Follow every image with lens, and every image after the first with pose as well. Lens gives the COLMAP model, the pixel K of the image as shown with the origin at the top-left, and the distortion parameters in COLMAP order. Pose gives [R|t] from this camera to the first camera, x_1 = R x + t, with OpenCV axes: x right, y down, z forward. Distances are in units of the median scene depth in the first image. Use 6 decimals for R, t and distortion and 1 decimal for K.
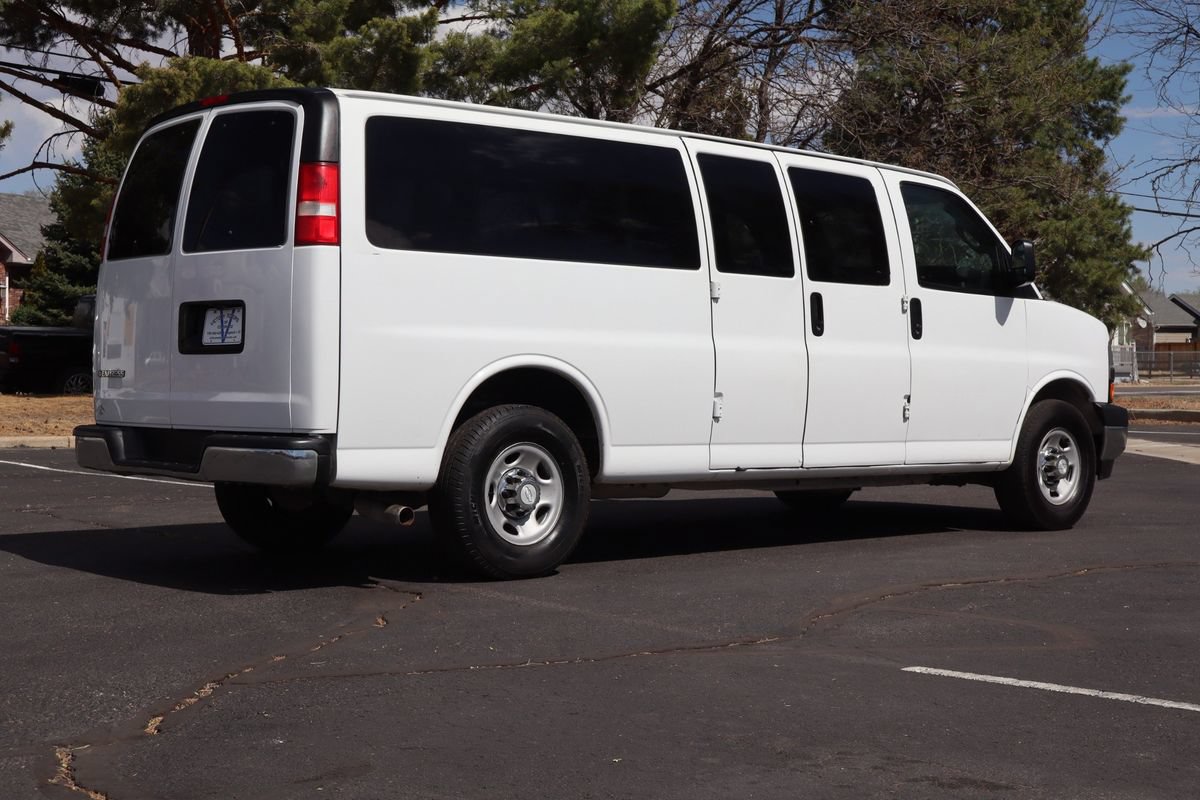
lens RADIAL K [[1928.0, 0, 606.2], [0, 1928.0, 404.5], [0, 0, 1]] dist [-0.004062, 0.000000]
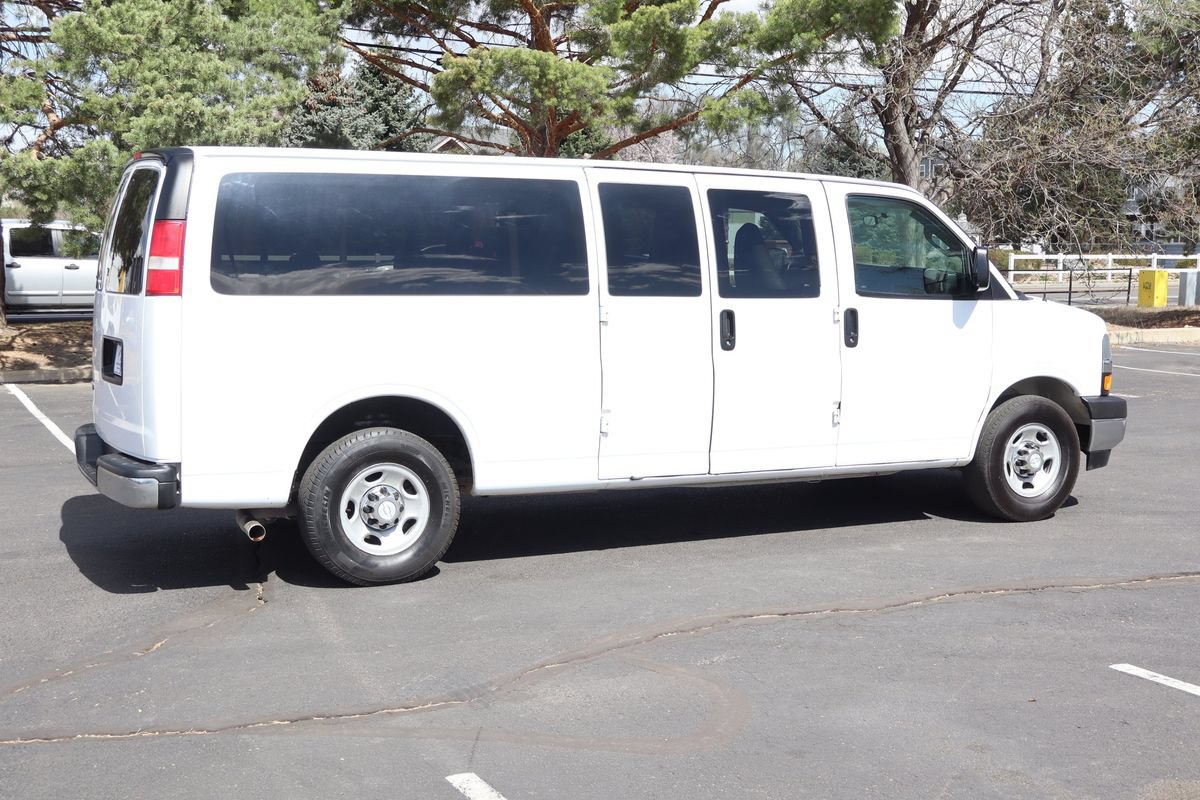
lens RADIAL K [[1510.1, 0, 595.0], [0, 1510.1, 402.4], [0, 0, 1]] dist [0.010563, 0.000000]
pose [[0.958530, 0.026704, -0.283737, 0.276266], [-0.003111, 0.996521, 0.083278, -0.076172], [0.284974, -0.078942, 0.955279, 0.181261]]
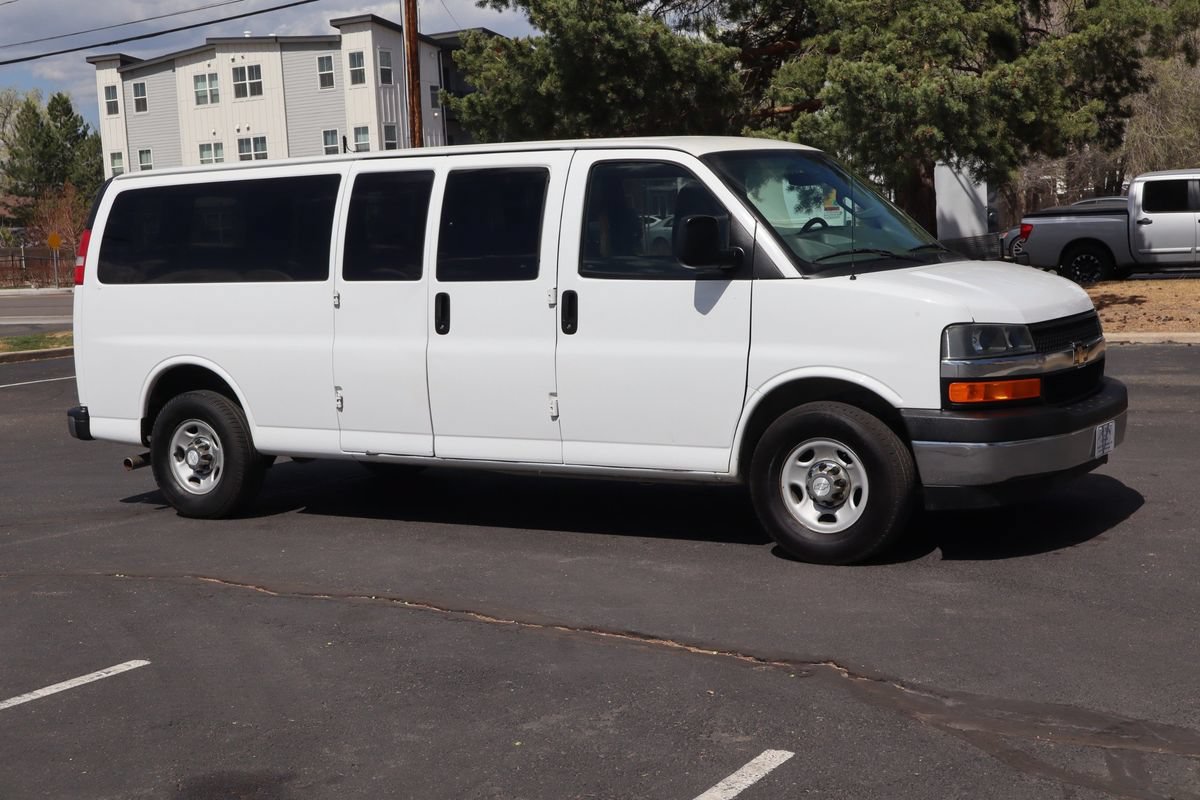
lens RADIAL K [[1679.6, 0, 585.0], [0, 1679.6, 439.2], [0, 0, 1]] dist [0.003439, 0.000000]
pose [[0.243197, 0.102738, -0.964521, 1.016804], [0.032469, 0.992955, 0.113953, -0.080641], [0.969433, -0.059030, 0.238148, 0.853082]]
